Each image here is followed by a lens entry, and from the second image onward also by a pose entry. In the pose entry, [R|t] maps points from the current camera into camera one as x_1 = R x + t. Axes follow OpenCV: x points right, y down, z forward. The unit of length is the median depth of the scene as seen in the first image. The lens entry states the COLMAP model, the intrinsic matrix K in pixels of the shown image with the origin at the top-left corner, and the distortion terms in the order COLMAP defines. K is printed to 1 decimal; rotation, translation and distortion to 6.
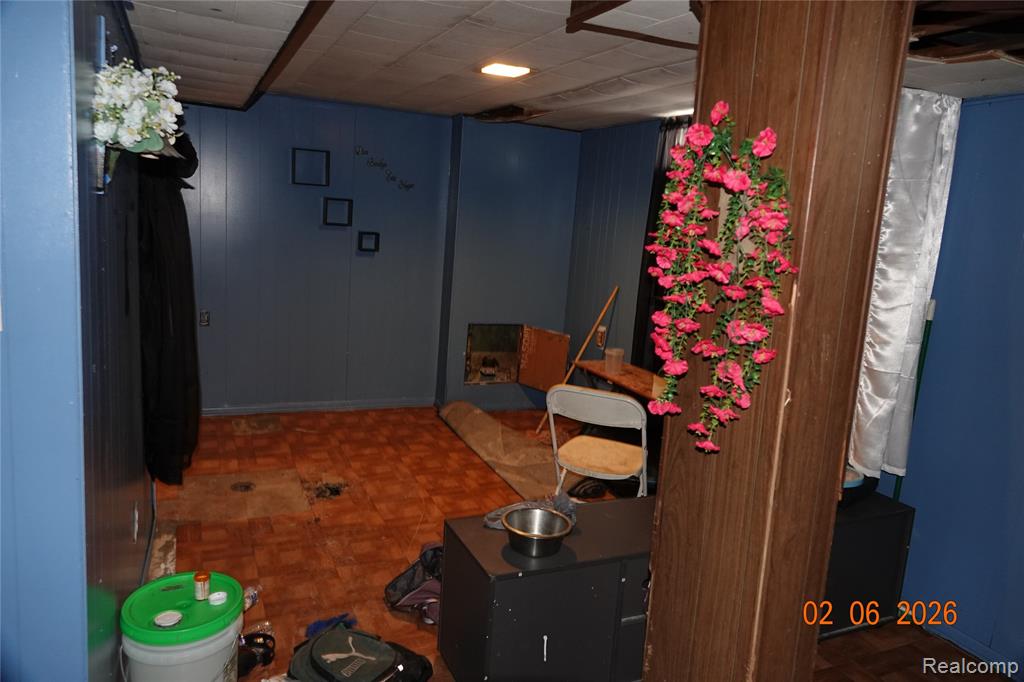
lens RADIAL K [[703.7, 0, 512.5], [0, 703.7, 338.8], [0, 0, 1]] dist [-0.003066, -0.004215]
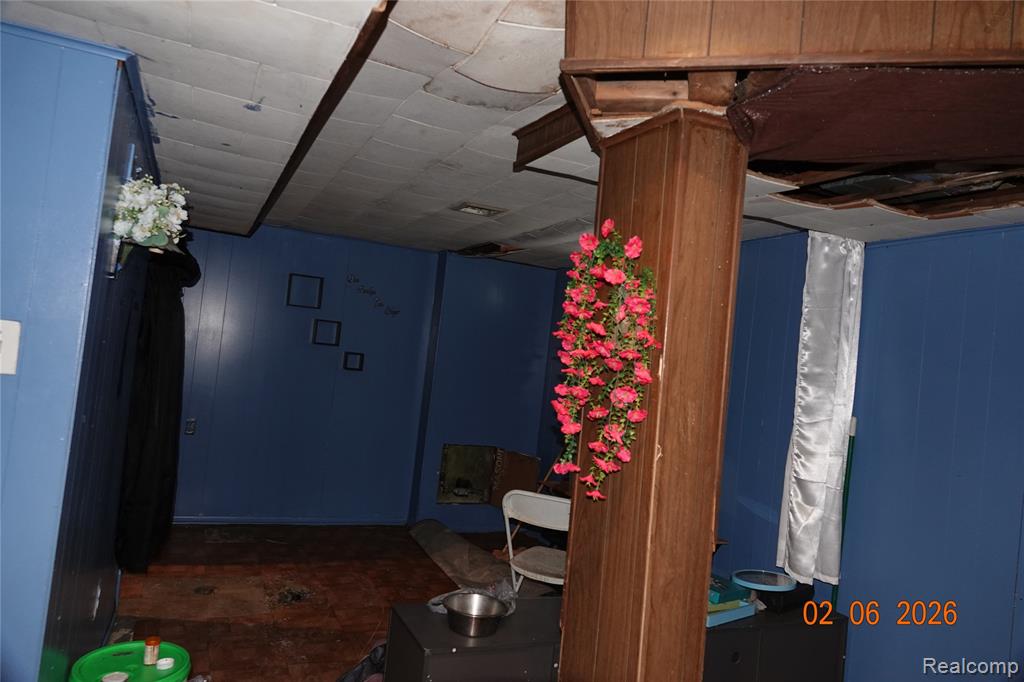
lens RADIAL K [[703.7, 0, 512.0], [0, 703.7, 338.8], [0, 0, 1]] dist [-0.003066, -0.004215]
pose [[0.999405, 0.034421, 0.002255, 0.071689], [-0.033260, 0.978890, -0.201665, 0.078920], [-0.009149, 0.201470, 0.979452, -0.117590]]
